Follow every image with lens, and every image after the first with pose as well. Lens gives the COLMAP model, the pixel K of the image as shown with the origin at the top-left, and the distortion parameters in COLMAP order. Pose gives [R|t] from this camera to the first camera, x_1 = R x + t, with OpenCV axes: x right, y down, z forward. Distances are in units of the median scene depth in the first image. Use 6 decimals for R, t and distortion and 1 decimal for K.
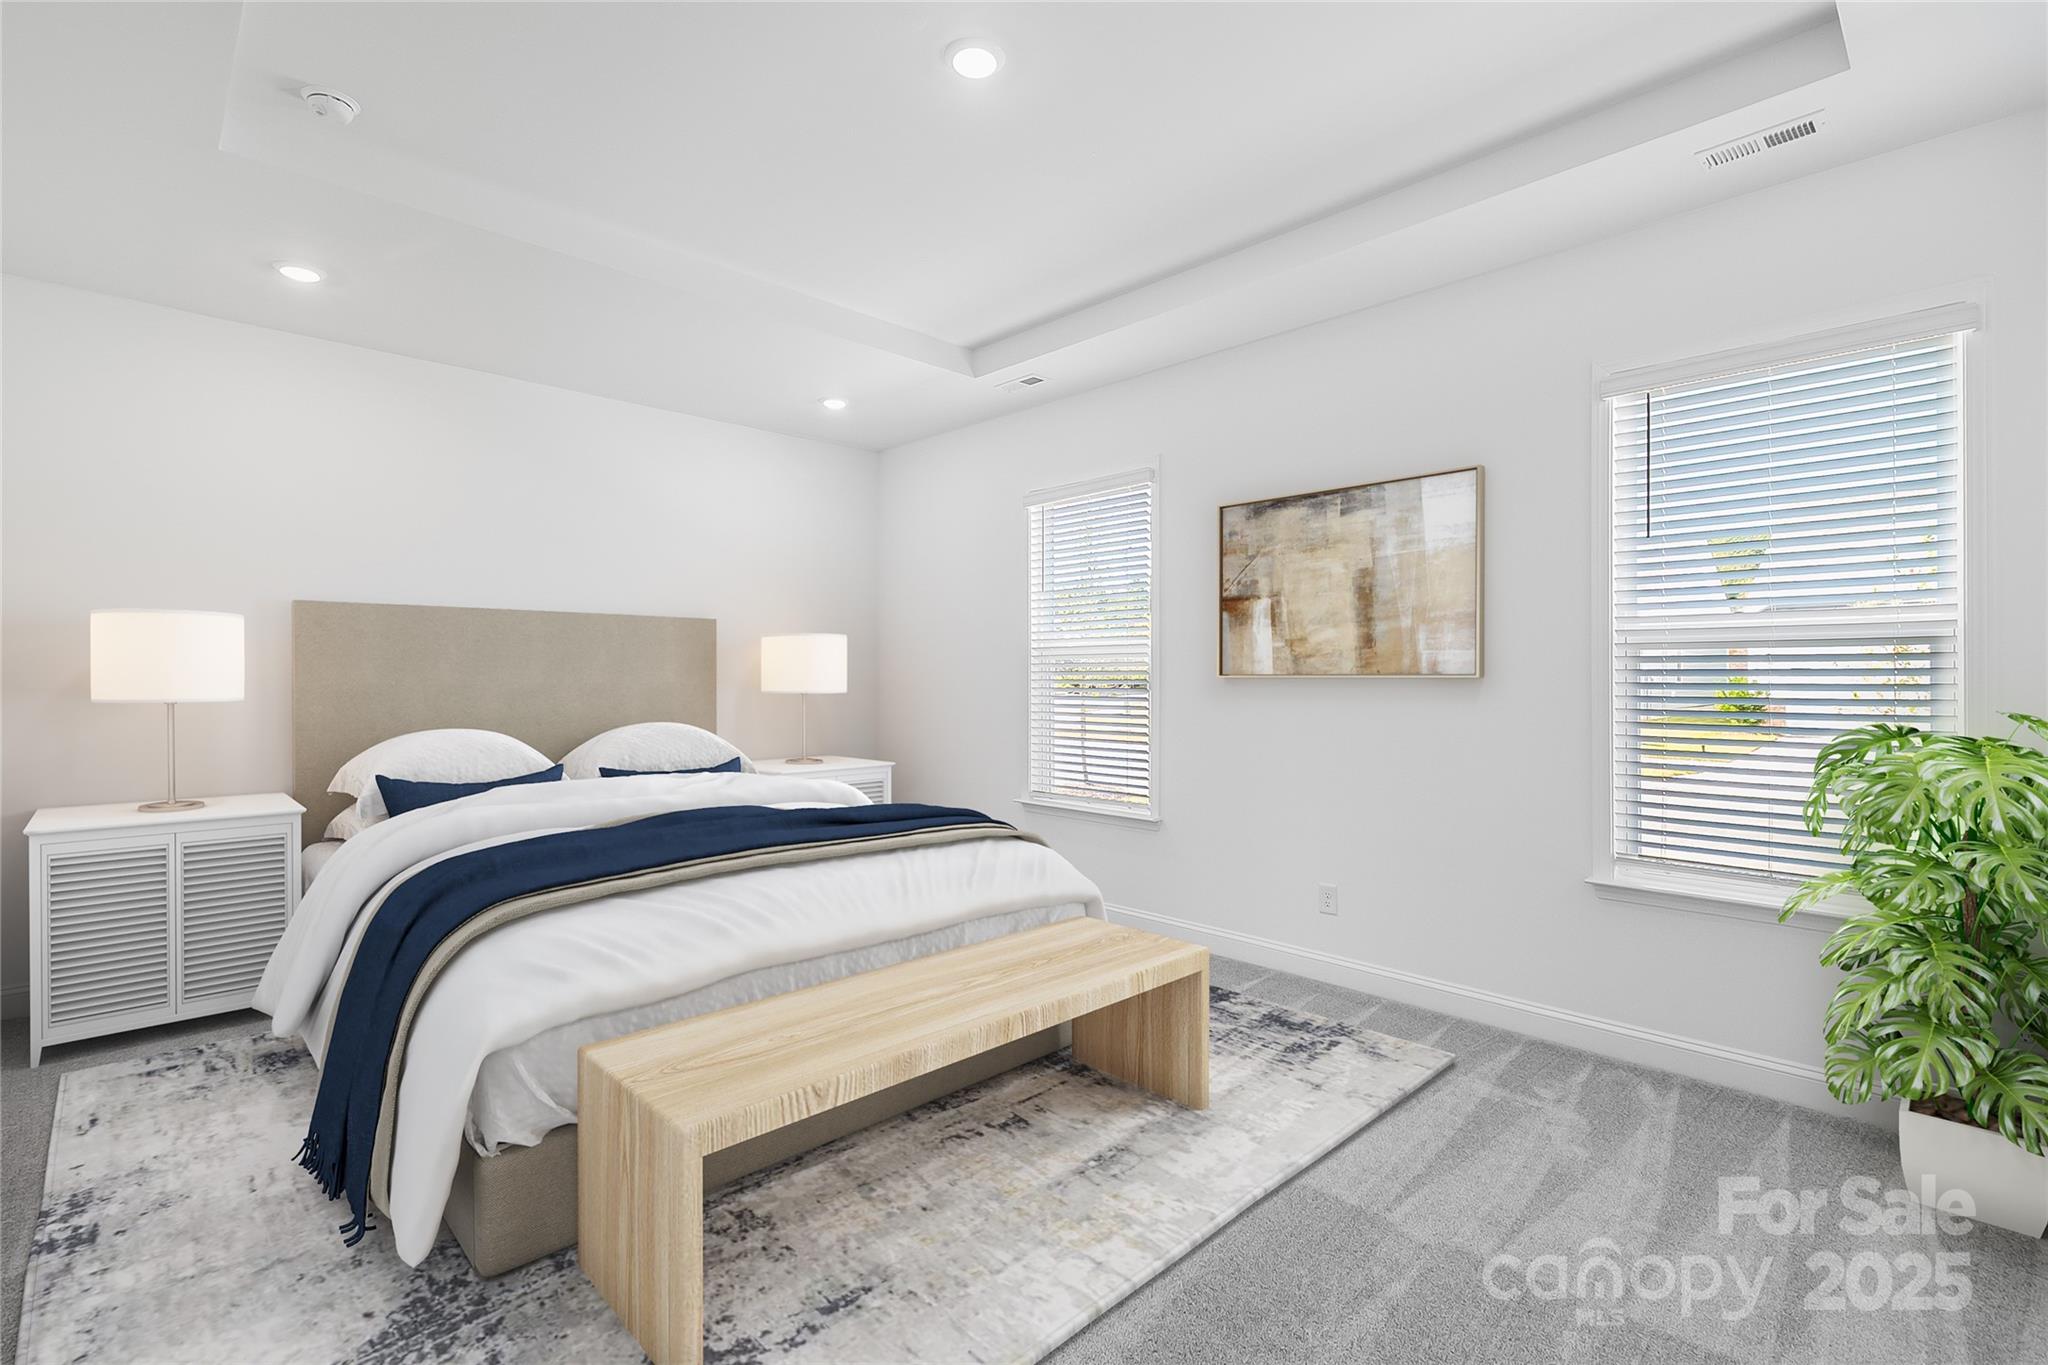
lens RADIAL K [[932.1, 0, 1076.8], [0, 932.1, 669.8], [0, 0, 1]] dist [-0.001864, 0.001702]
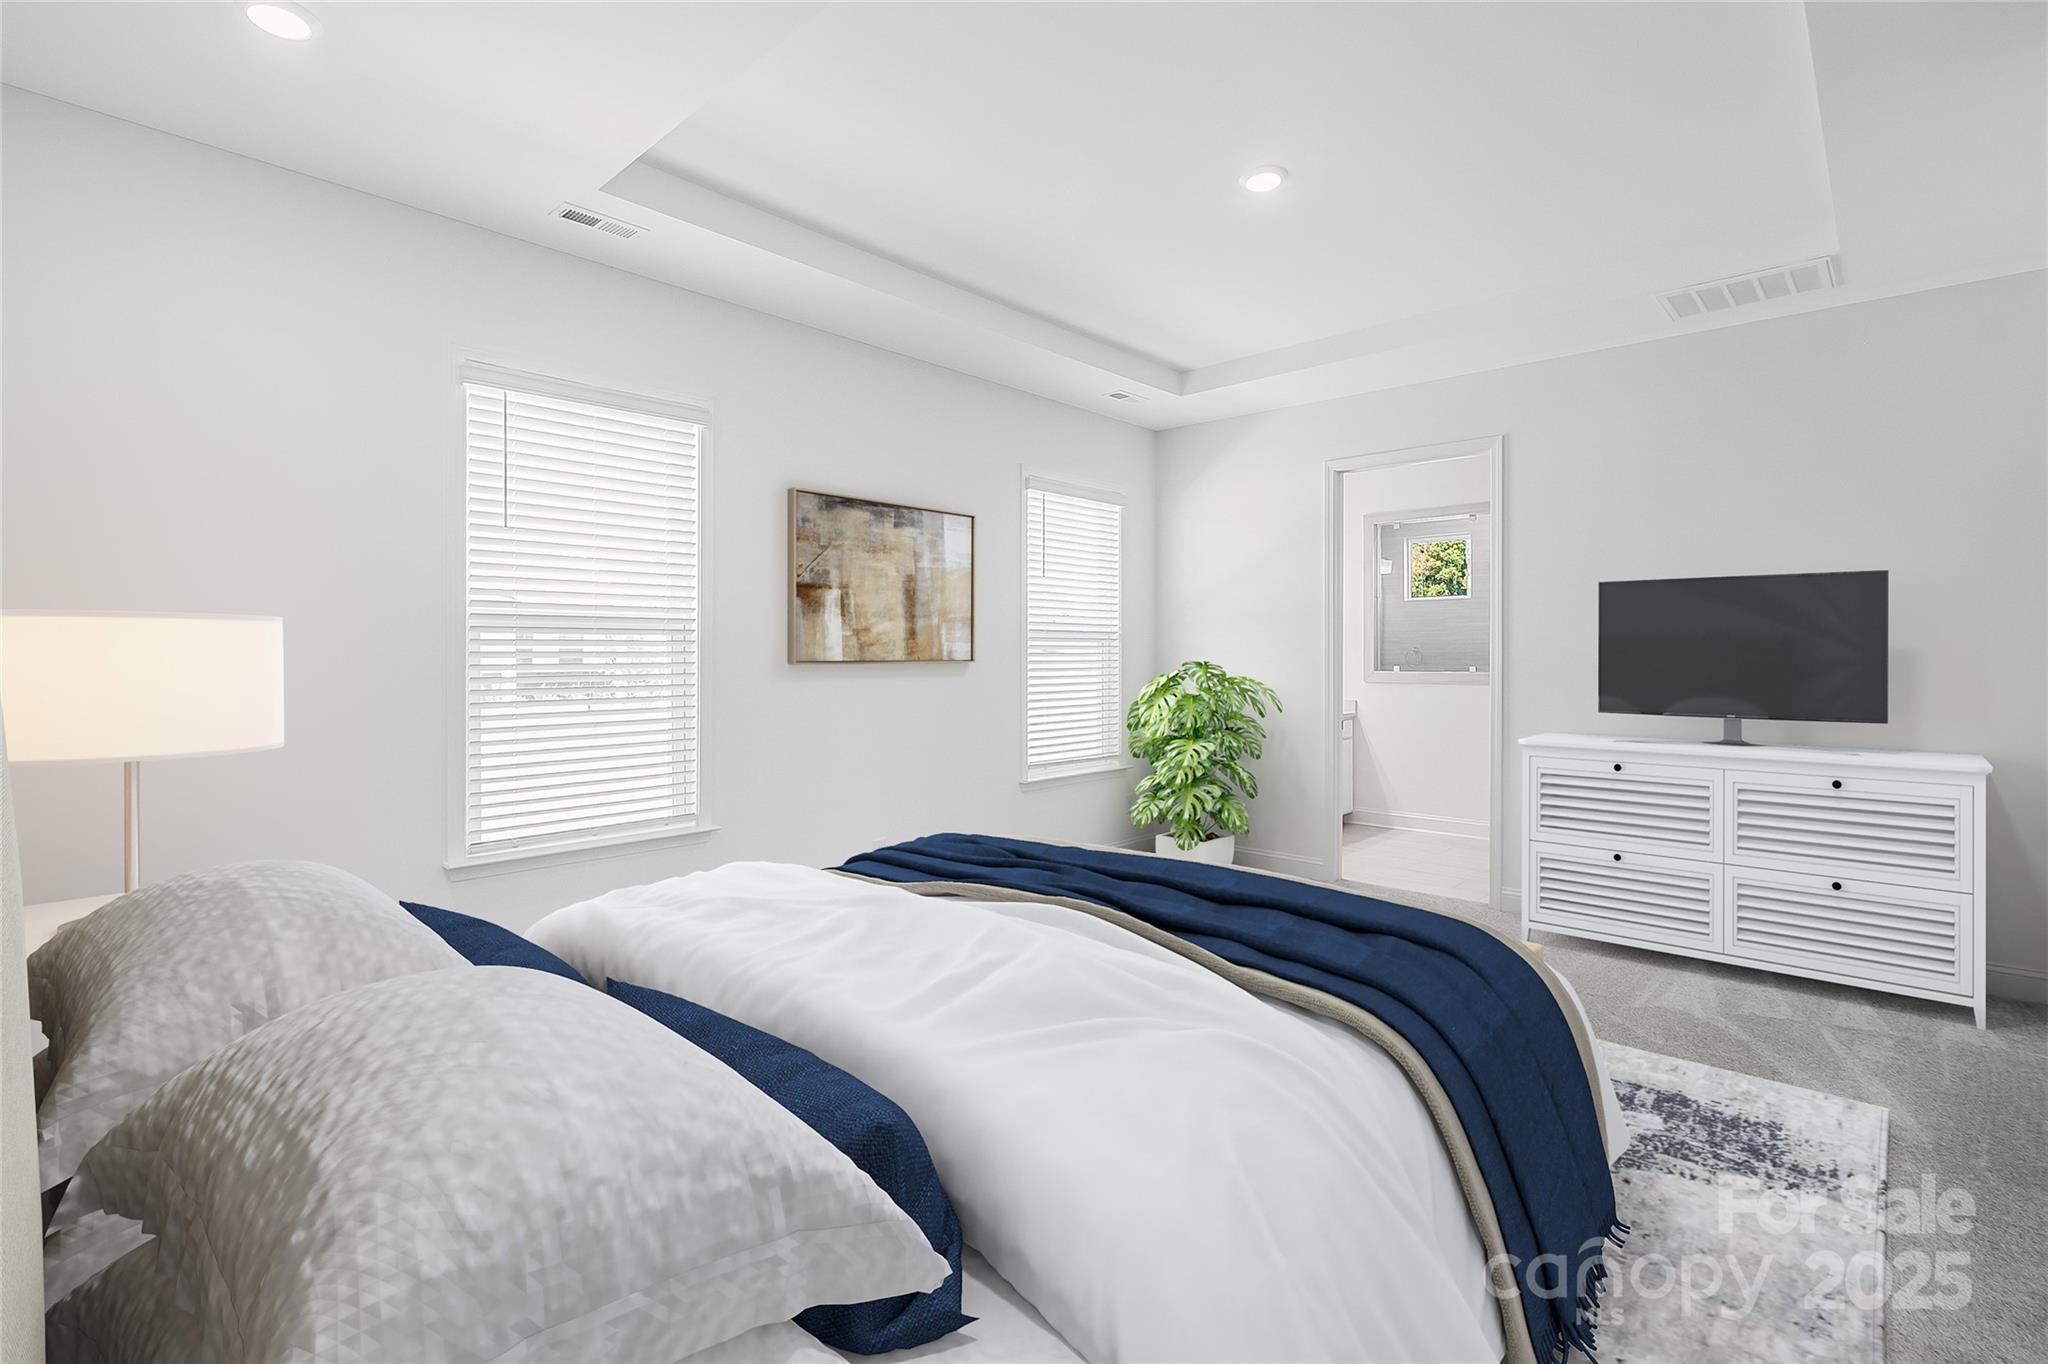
lens RADIAL K [[932.1, 0, 1027.7], [0, 932.1, 679.3], [0, 0, 1]] dist [-0.001864, 0.001702]
pose [[-0.018486, -0.026845, 0.999469, -0.890993], [-0.009538, 0.999599, 0.026672, -0.004401], [-0.999784, -0.009040, -0.018734, 0.825653]]
